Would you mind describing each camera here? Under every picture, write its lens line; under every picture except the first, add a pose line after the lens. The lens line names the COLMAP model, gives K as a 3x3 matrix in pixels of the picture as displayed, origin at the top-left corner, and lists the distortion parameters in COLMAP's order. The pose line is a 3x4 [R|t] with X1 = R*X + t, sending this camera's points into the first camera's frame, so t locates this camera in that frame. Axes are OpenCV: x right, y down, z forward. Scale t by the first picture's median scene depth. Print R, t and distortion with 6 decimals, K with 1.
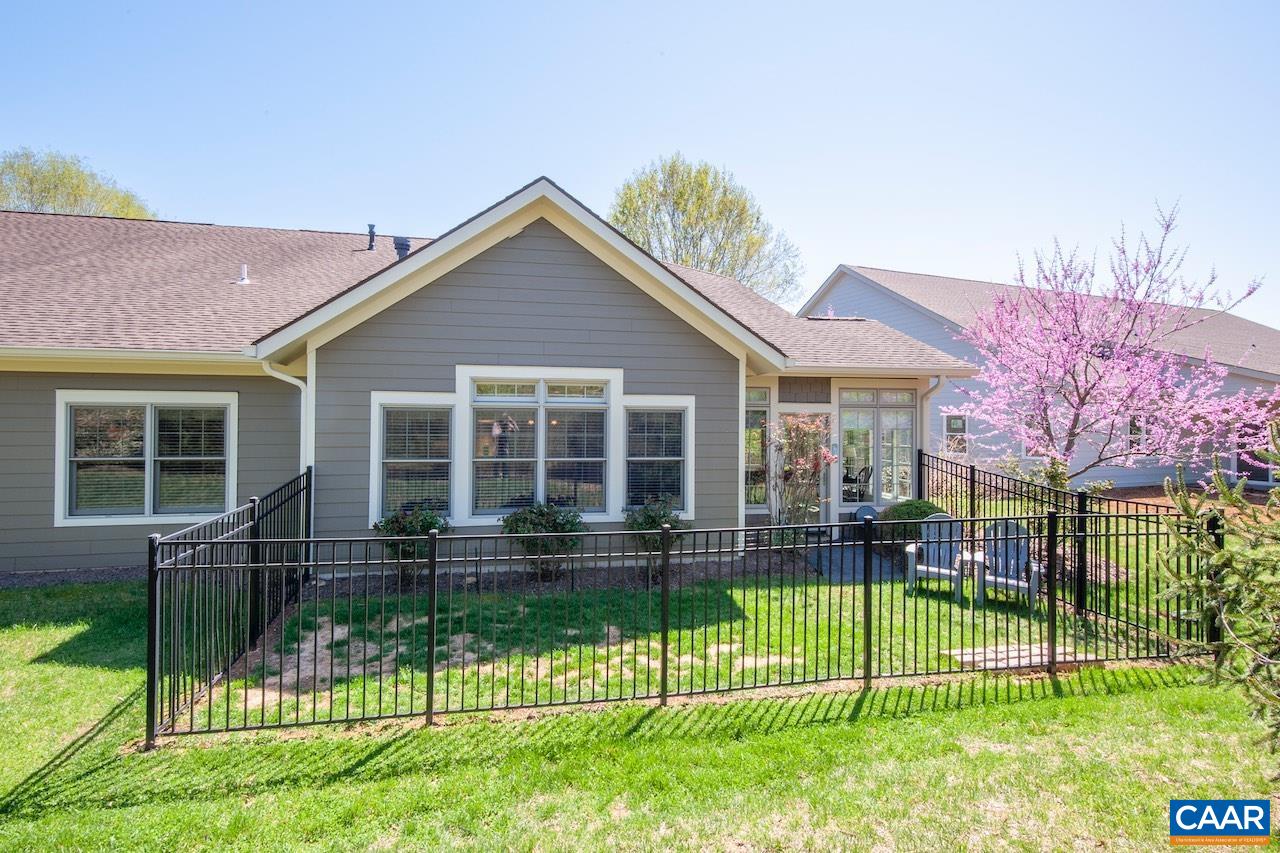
lens RADIAL K [[649.7, 0, 640.0], [0, 649.7, 426.5], [0, 0, 1]] dist [-0.001005, 0.017812]
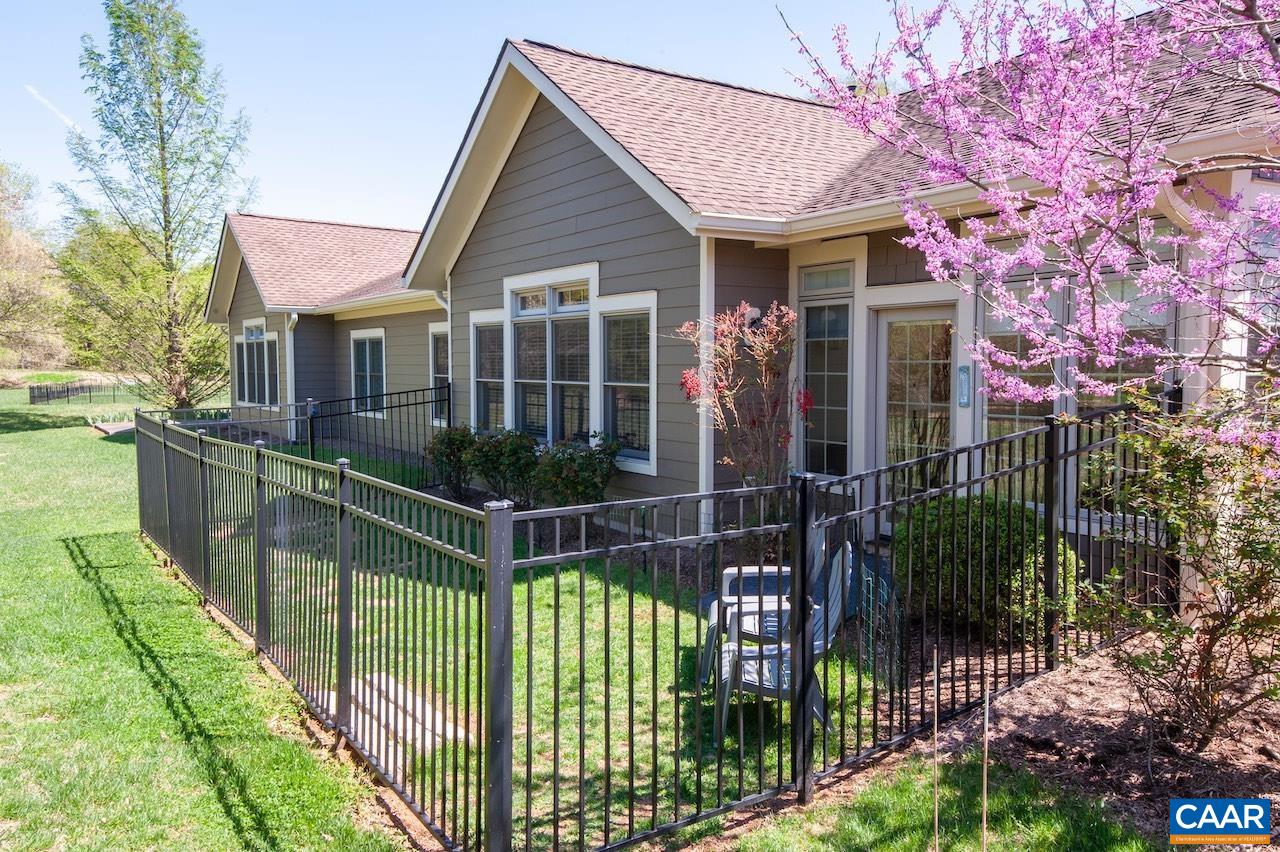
lens RADIAL K [[939.8, 0, 644.6], [0, 939.8, 407.8], [0, 0, 1]] dist [0.124852, 0.009252]
pose [[0.400796, 0.038448, -0.915360, 0.991811], [-0.006364, 0.999212, 0.039183, 0.035480], [0.916145, -0.009879, 0.400725, 0.618886]]
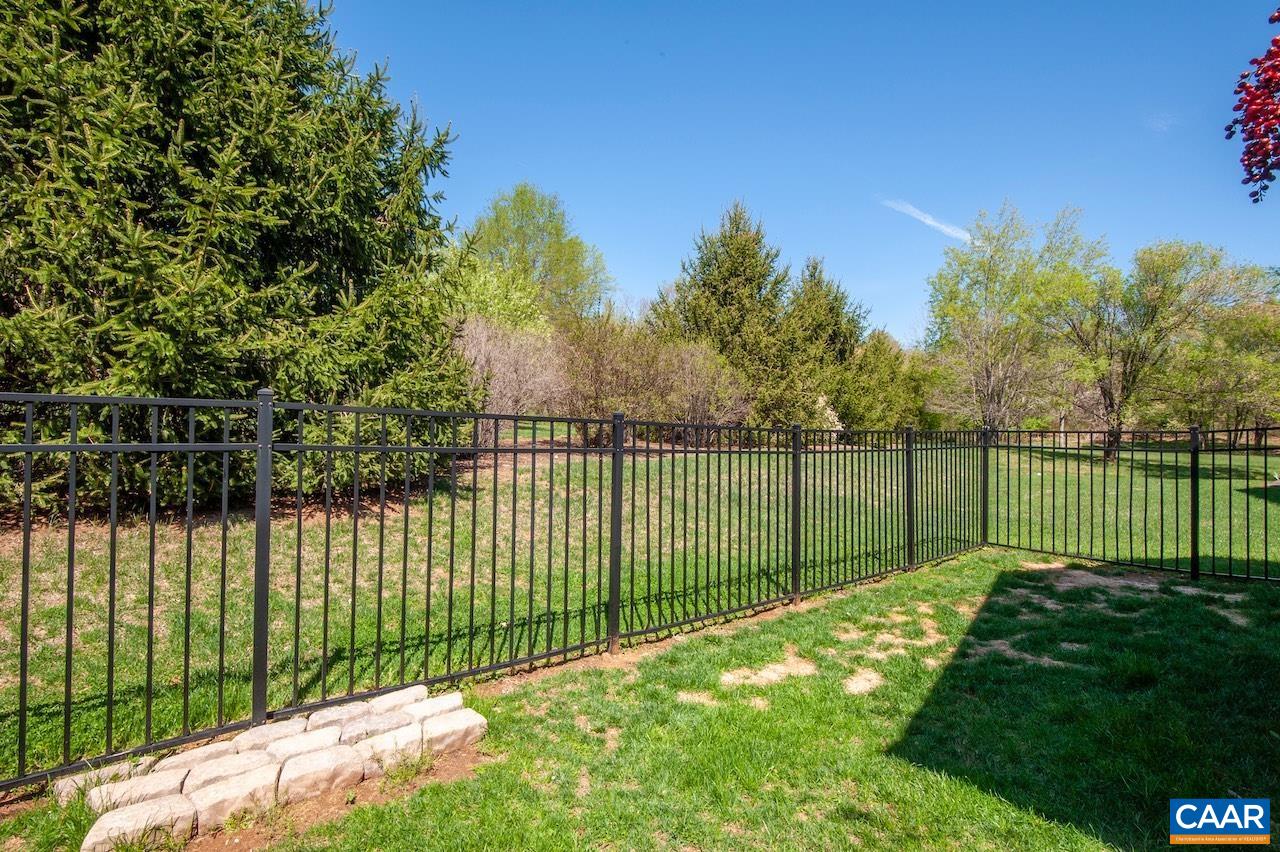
lens RADIAL K [[553.6, 0, 616.4], [0, 553.6, 422.8], [0, 0, 1]] dist [0.000065, 0.000036]
pose [[-0.903568, -0.031224, -0.427305, 0.390994], [-0.033735, 0.999429, -0.001696, 0.095678], [0.427114, 0.012883, -0.904106, 0.993445]]
